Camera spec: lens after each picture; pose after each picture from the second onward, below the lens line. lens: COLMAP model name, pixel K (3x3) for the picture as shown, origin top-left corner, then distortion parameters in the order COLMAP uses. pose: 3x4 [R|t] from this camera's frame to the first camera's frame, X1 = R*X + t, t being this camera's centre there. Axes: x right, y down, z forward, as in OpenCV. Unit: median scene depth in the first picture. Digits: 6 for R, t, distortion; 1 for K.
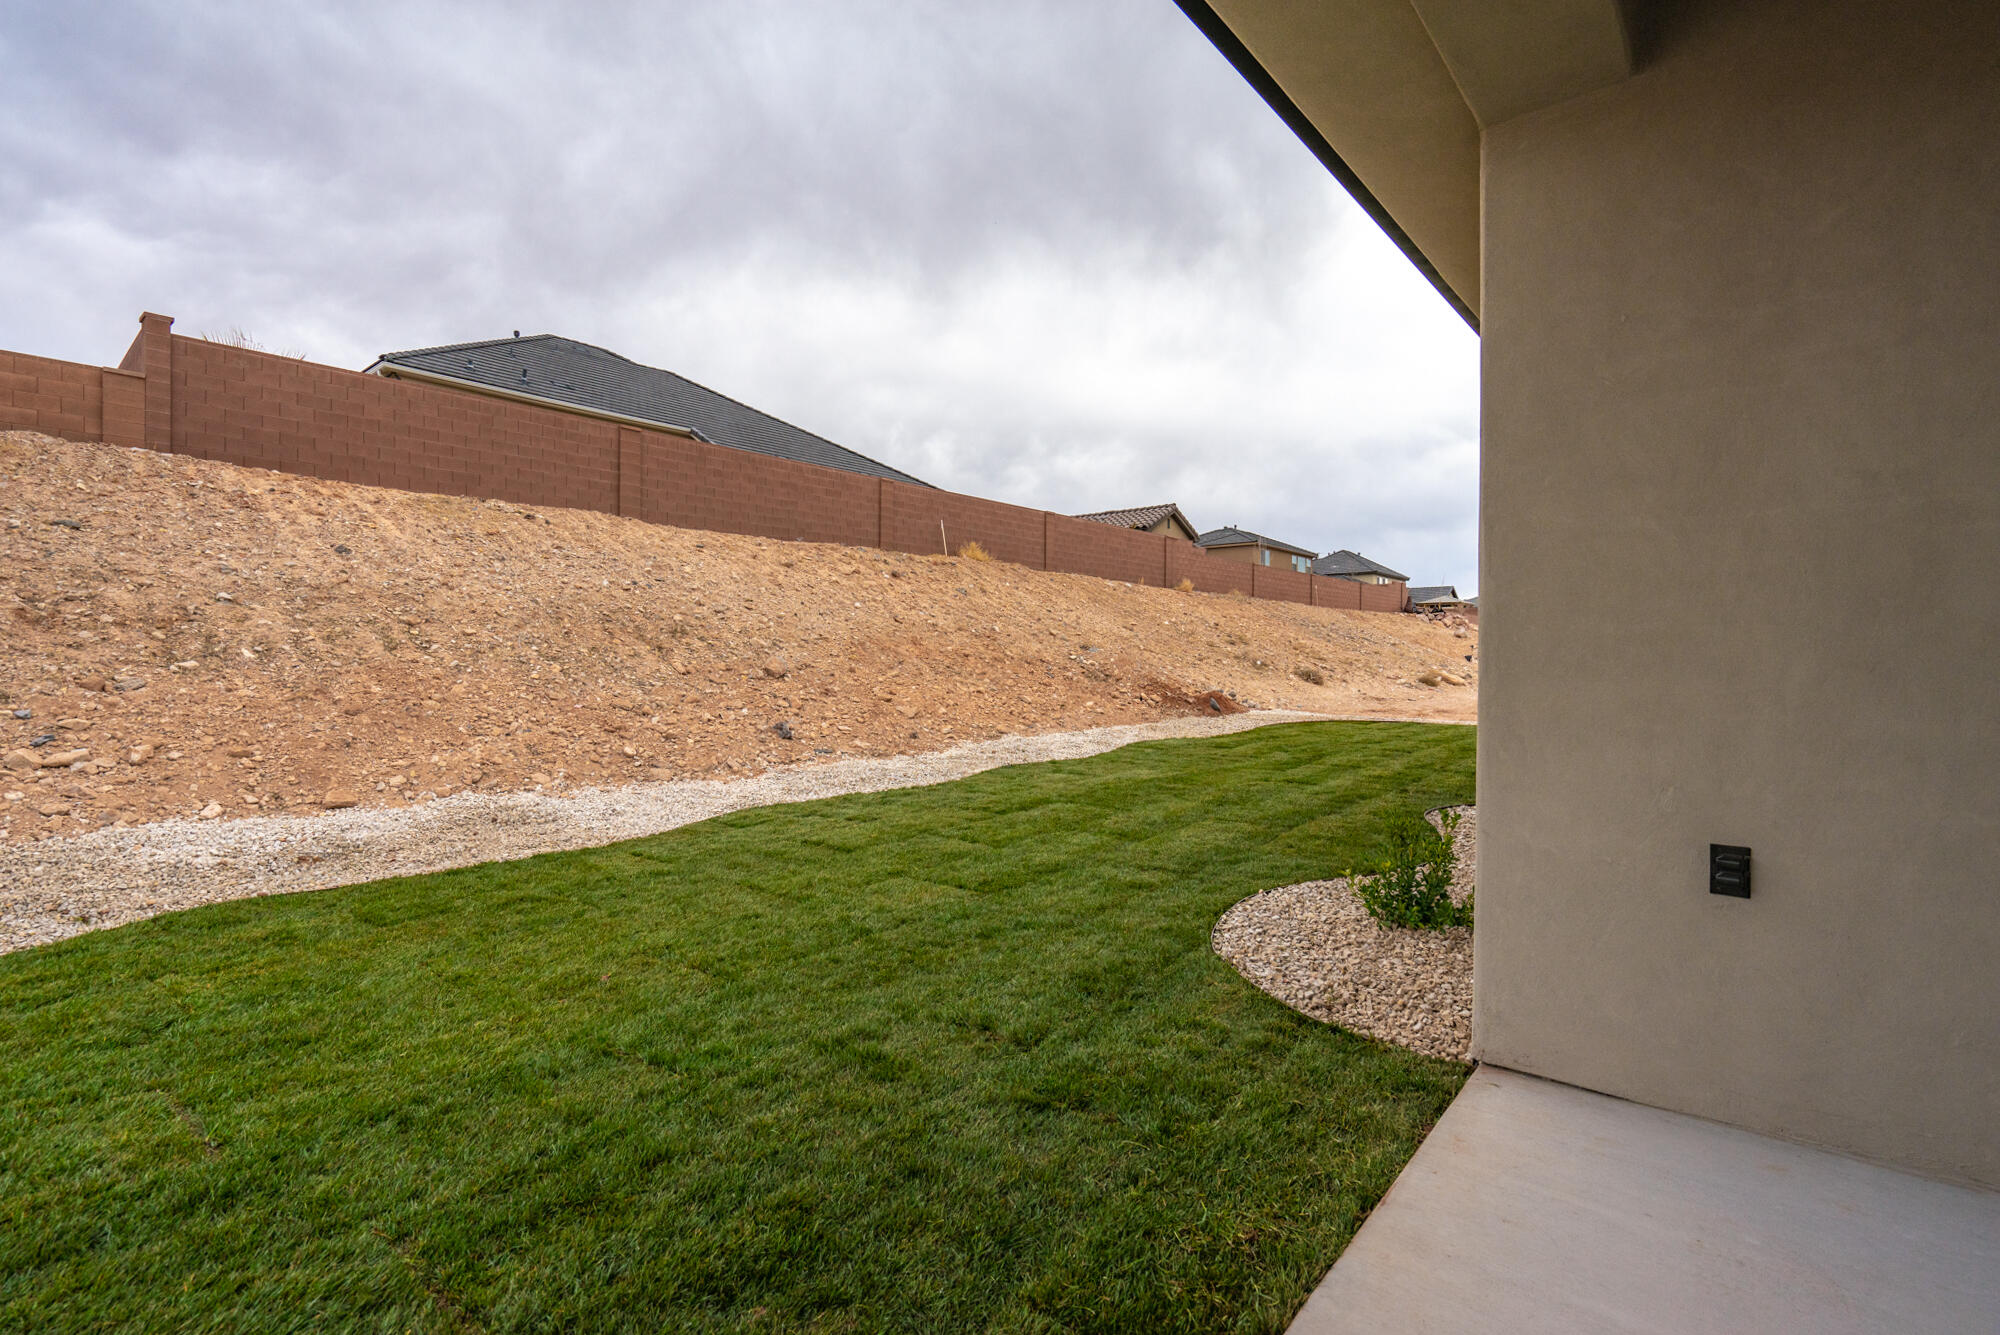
lens RADIAL K [[901.0, 0, 1001.0], [0, 901.0, 648.0], [0, 0, 1]] dist [-0.000245, 0.000423]
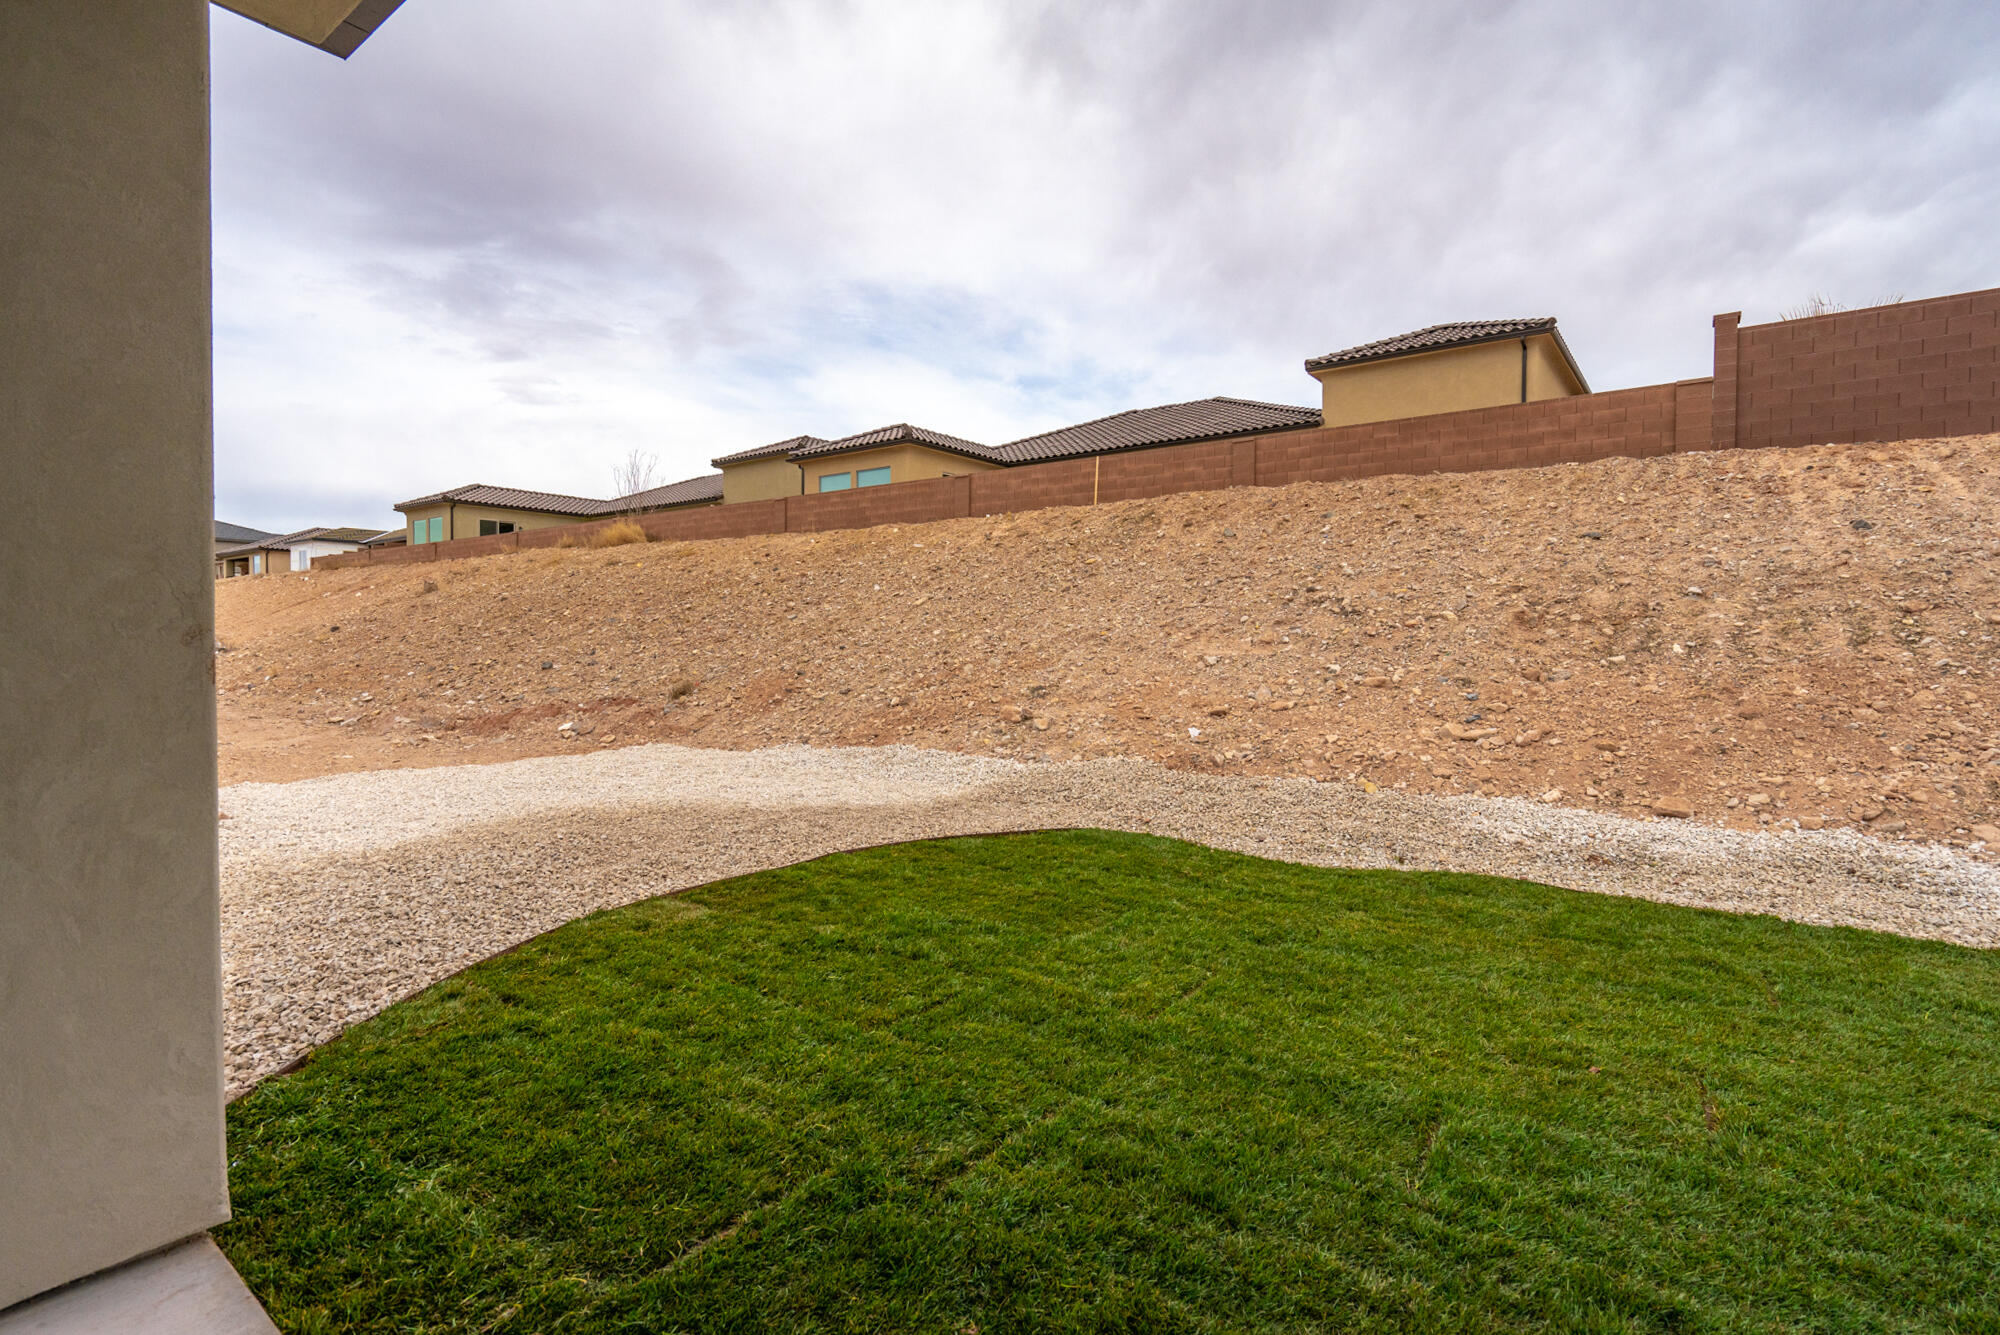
lens RADIAL K [[955.5, 0, 995.0], [0, 955.5, 654.4], [0, 0, 1]] dist [0.000082, 0.000183]
pose [[0.053773, 0.007133, -0.998528, 0.185354], [0.003912, 0.999965, 0.007353, 0.002259], [0.998546, -0.004302, 0.053743, 0.241999]]
